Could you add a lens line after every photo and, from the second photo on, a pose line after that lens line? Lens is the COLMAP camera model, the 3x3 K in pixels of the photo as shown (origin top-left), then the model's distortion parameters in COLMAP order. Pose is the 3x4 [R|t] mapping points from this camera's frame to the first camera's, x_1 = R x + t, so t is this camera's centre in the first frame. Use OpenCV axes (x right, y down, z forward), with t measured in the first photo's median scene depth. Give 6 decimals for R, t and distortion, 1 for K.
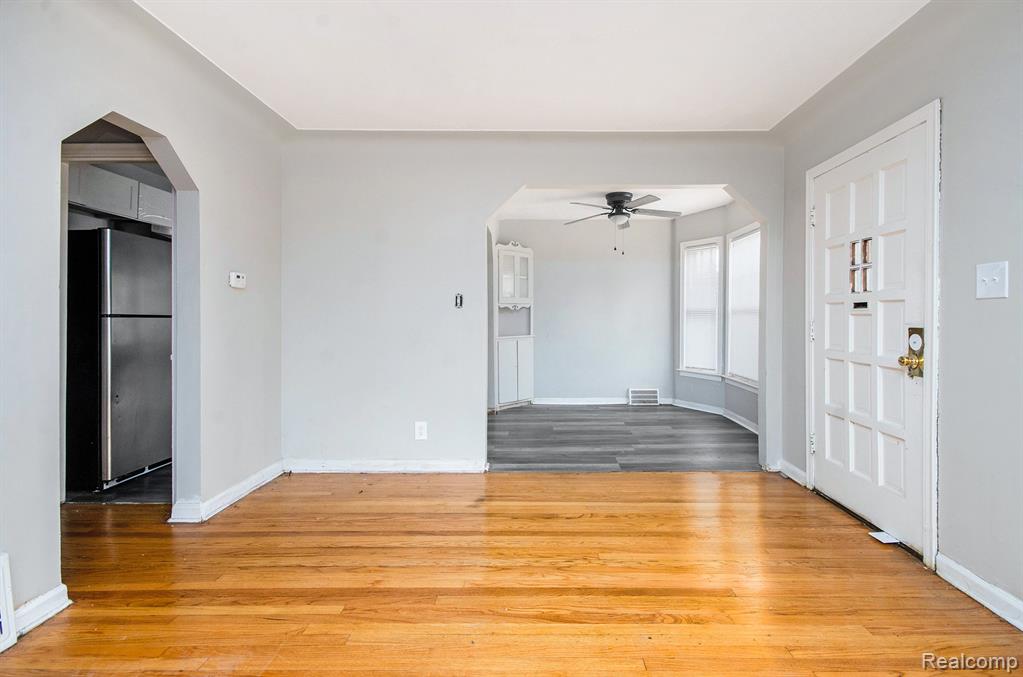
lens RADIAL K [[477.8, 0, 566.3], [0, 477.8, 311.9], [0, 0, 1]] dist [0.005046, -0.001104]
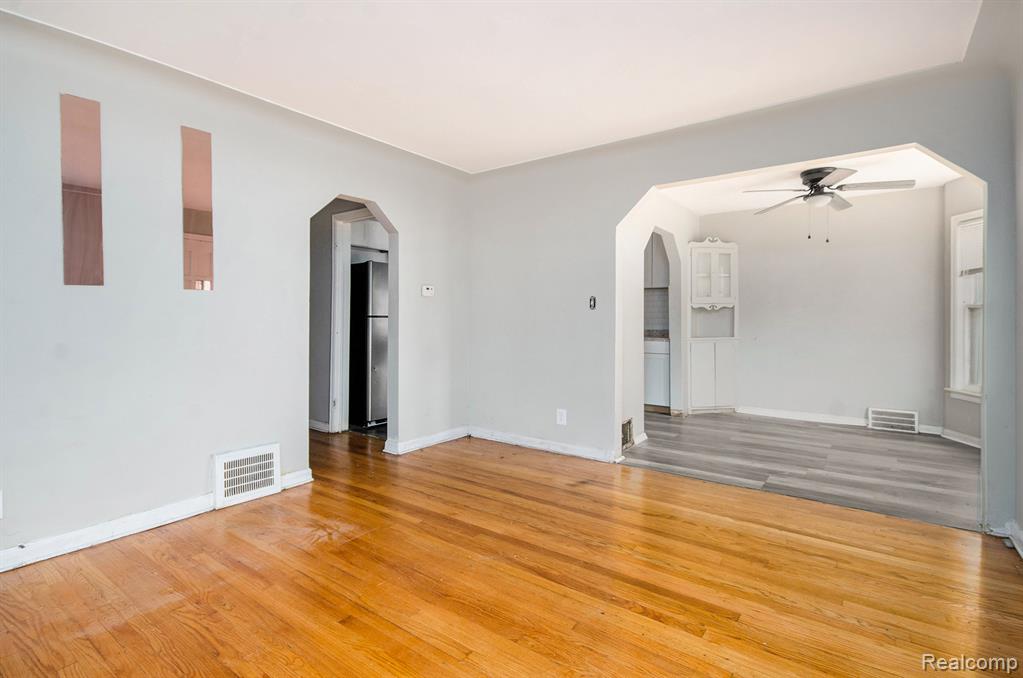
lens RADIAL K [[501.4, 0, 541.7], [0, 501.4, 317.8], [0, 0, 1]] dist [0.003726, 0.000048]
pose [[0.811487, 0.001871, -0.584368, 0.386520], [0.004828, 0.999939, 0.009907, -0.000716], [0.584351, -0.010861, 0.811429, 0.002115]]
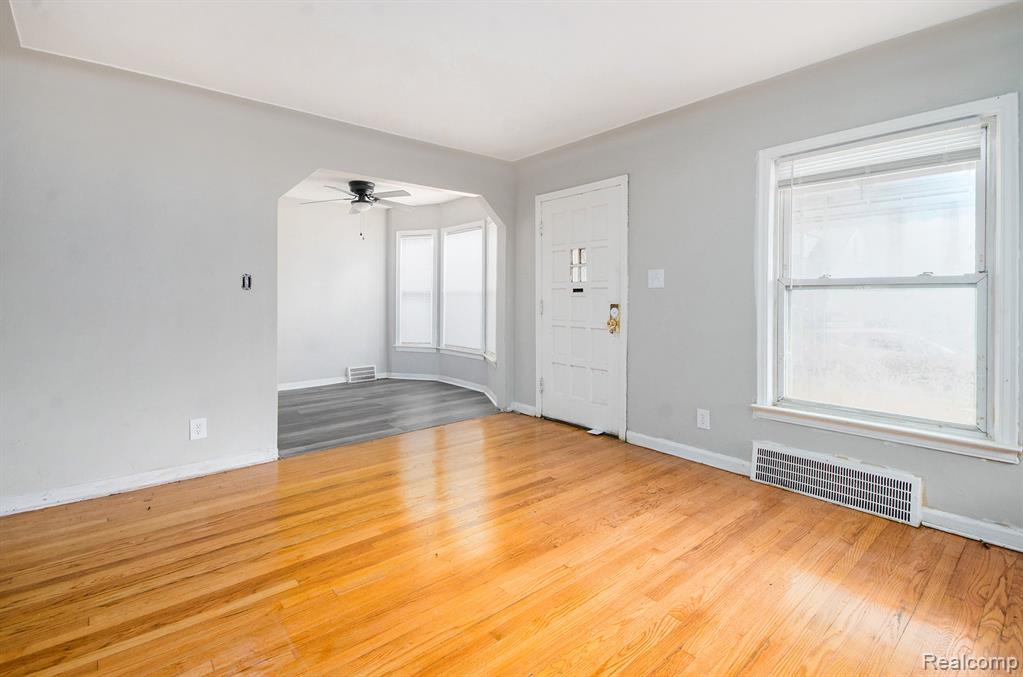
lens RADIAL K [[449.3, 0, 550.3], [0, 449.3, 295.9], [0, 0, 1]] dist [-0.000555, -0.000825]
pose [[0.755927, -0.000705, 0.654656, -0.379875], [-0.003982, 0.999976, 0.005674, -0.003429], [-0.654644, -0.006896, 0.755906, -0.049774]]
